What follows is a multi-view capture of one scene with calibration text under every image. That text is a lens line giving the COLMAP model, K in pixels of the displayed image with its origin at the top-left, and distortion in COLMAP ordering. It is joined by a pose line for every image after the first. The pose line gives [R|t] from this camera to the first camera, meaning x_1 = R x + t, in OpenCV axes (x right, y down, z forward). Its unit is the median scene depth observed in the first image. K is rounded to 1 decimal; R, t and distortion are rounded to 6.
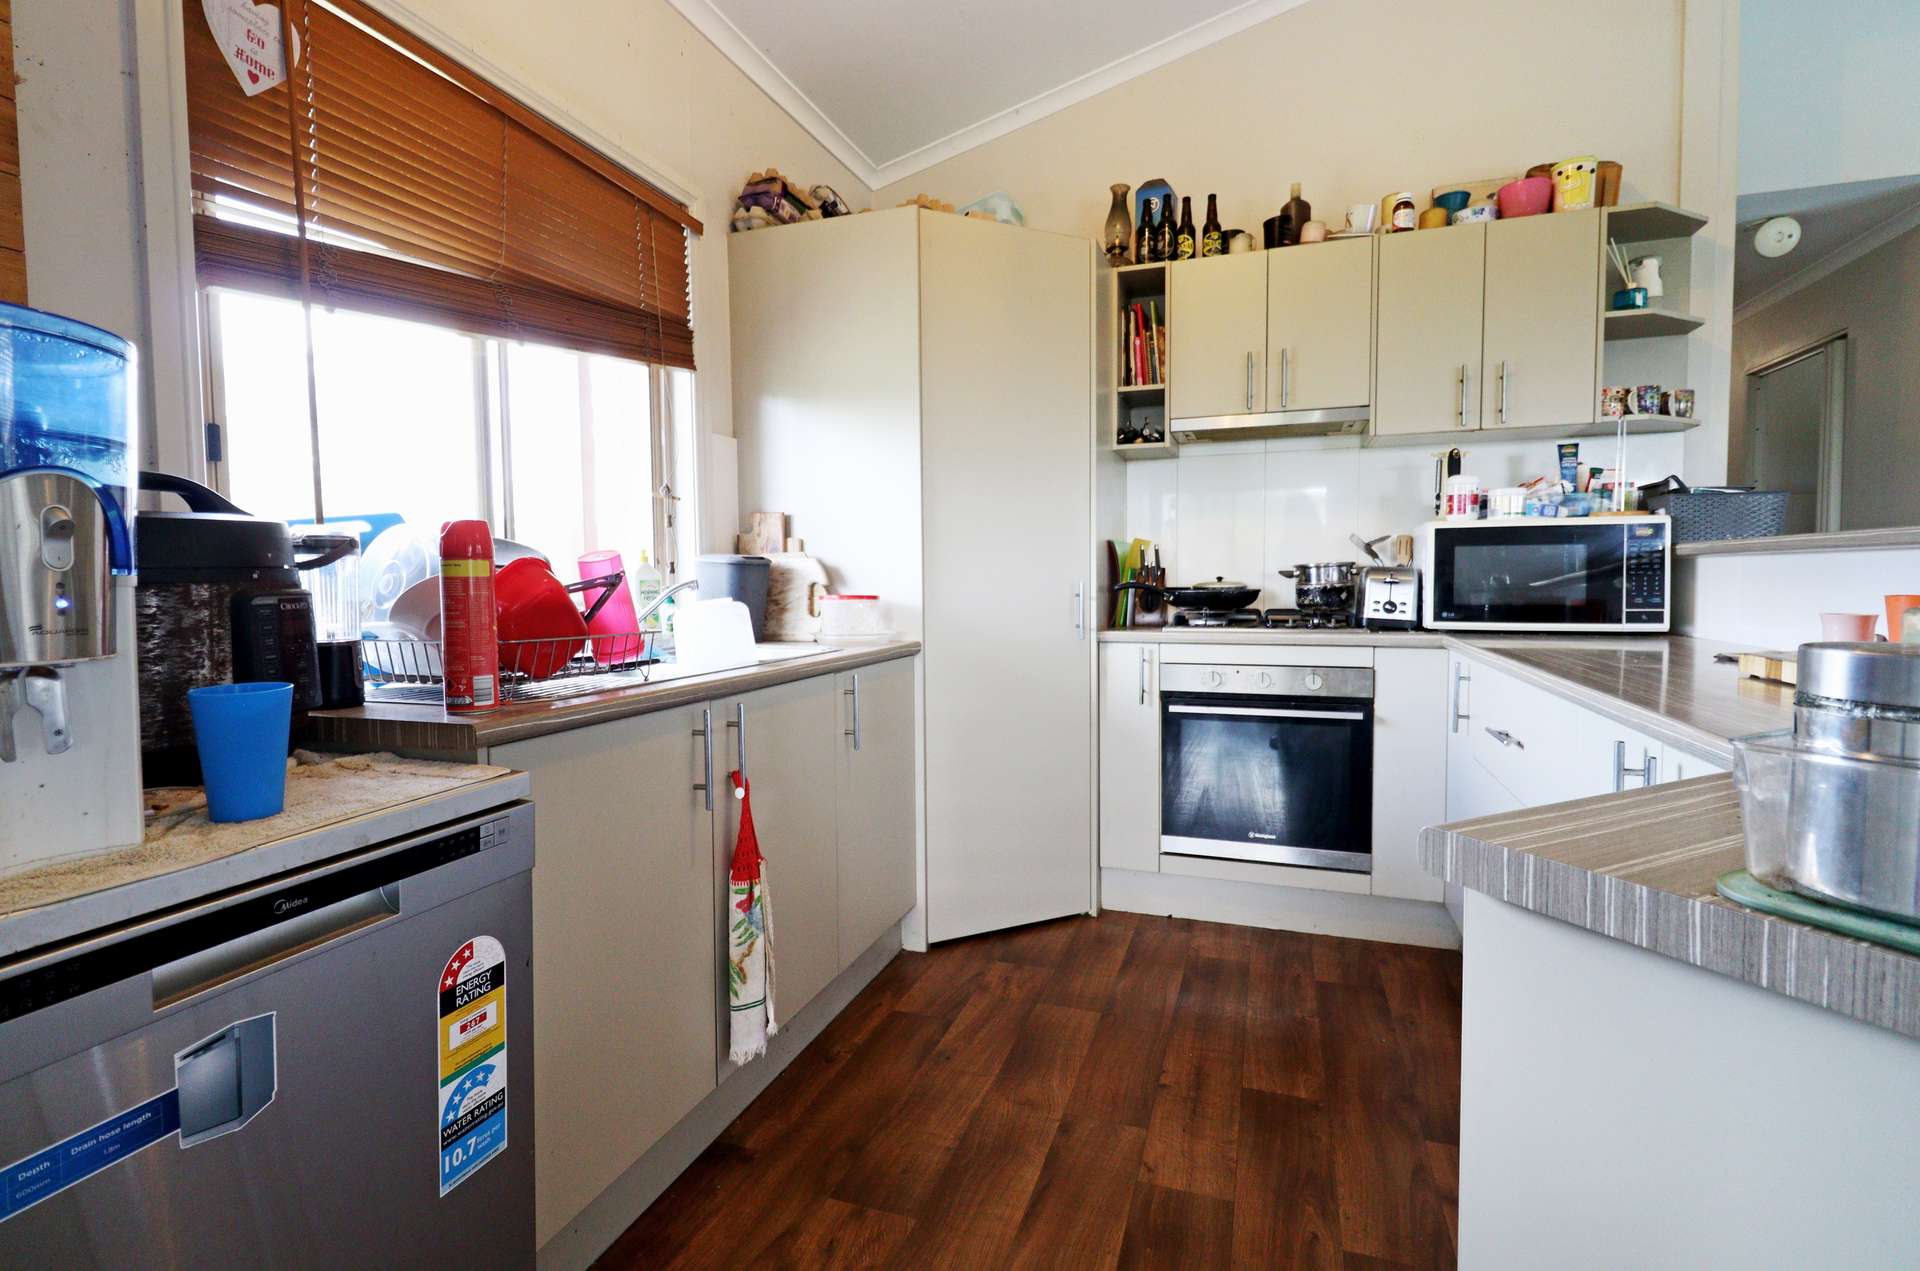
lens RADIAL K [[902.2, 0, 964.9], [0, 902.2, 626.3], [0, 0, 1]] dist [0.000245, -0.000055]
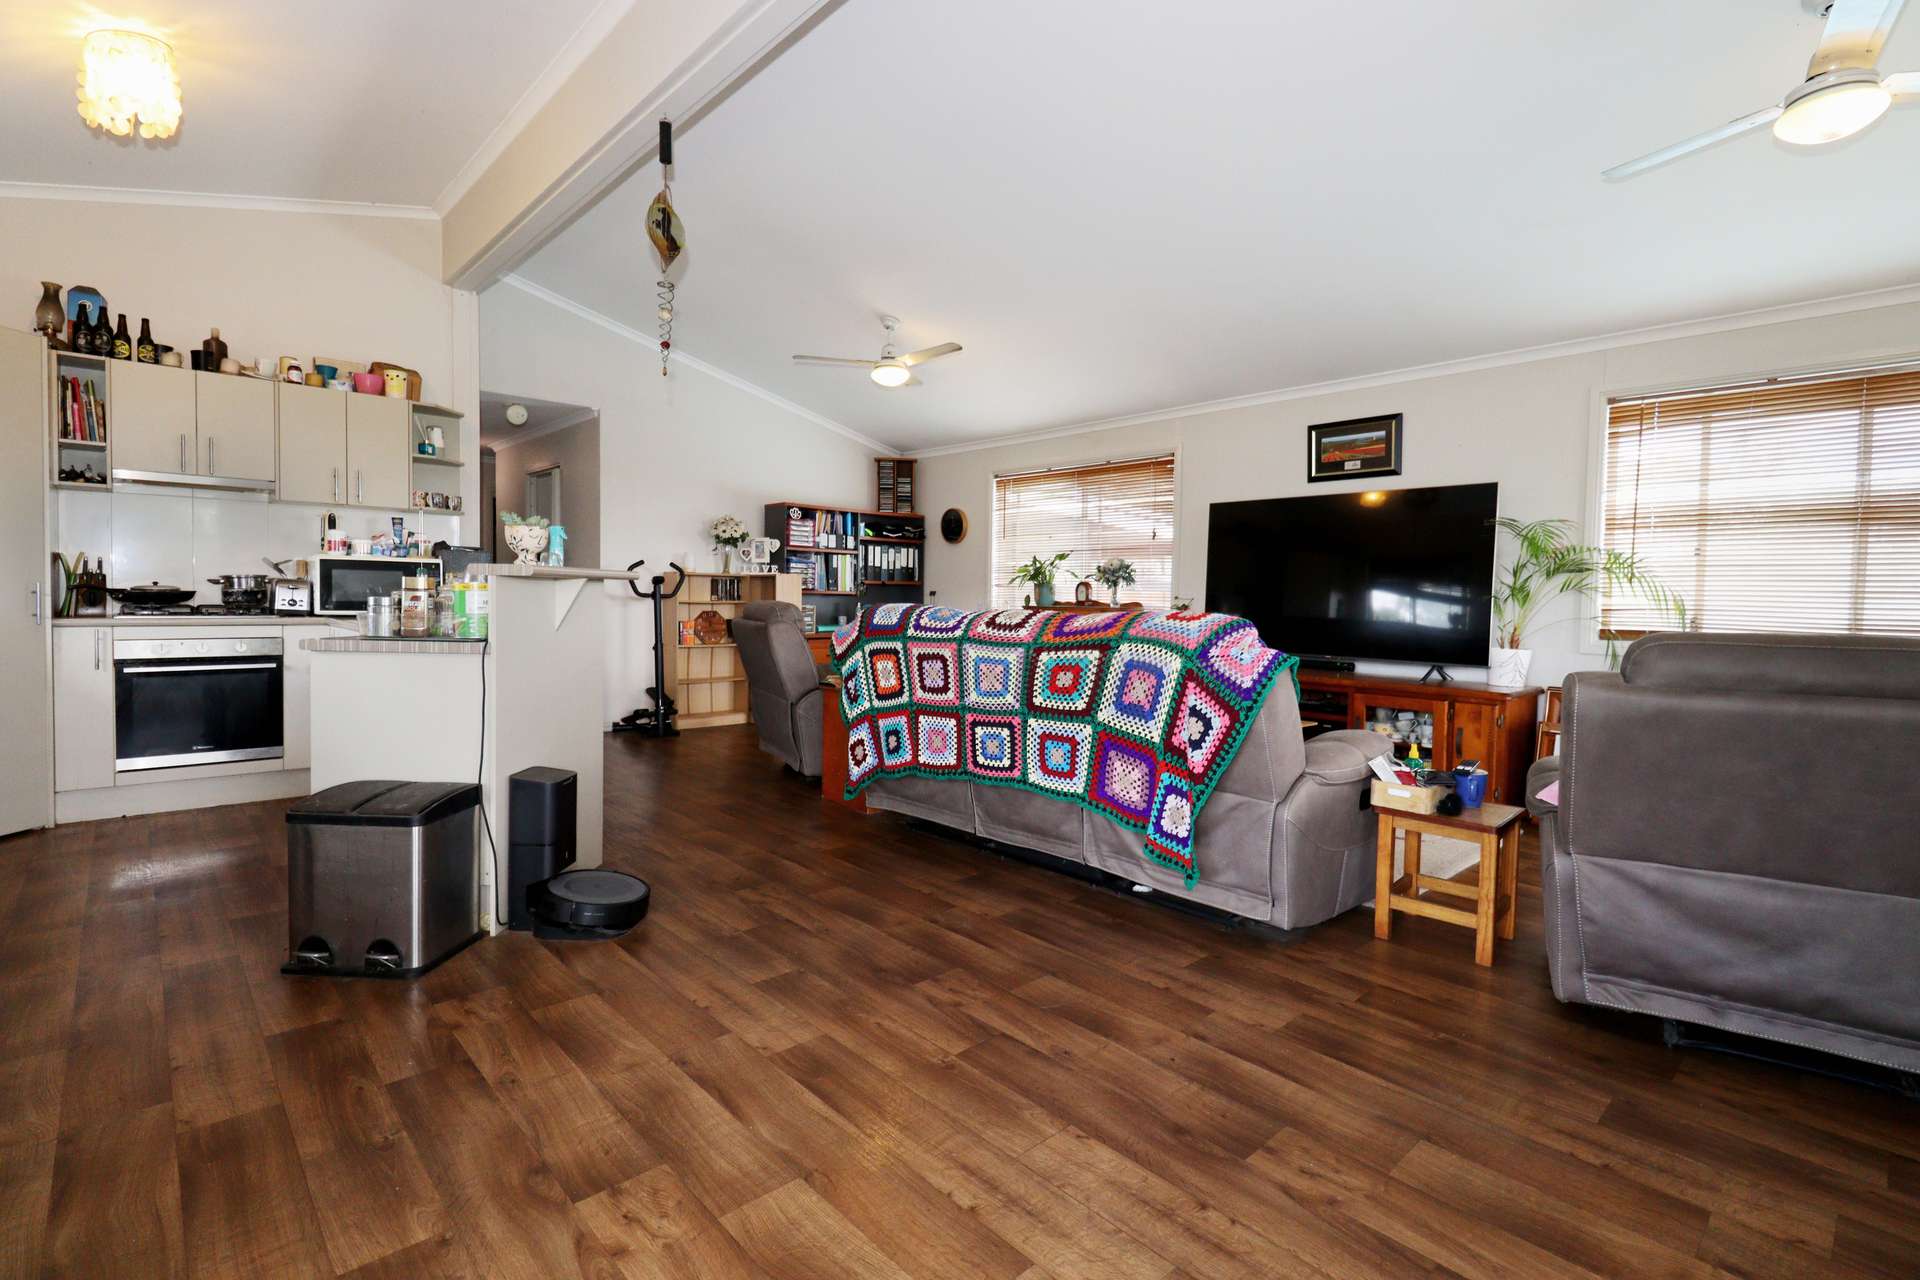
lens RADIAL K [[889.9, 0, 967.0], [0, 889.9, 633.0], [0, 0, 1]] dist [0.001413, -0.001280]
pose [[0.470011, -0.019098, 0.882454, -0.386883], [0.023662, 0.999679, 0.009032, 0.046996], [-0.882343, 0.016636, 0.470312, -0.852349]]
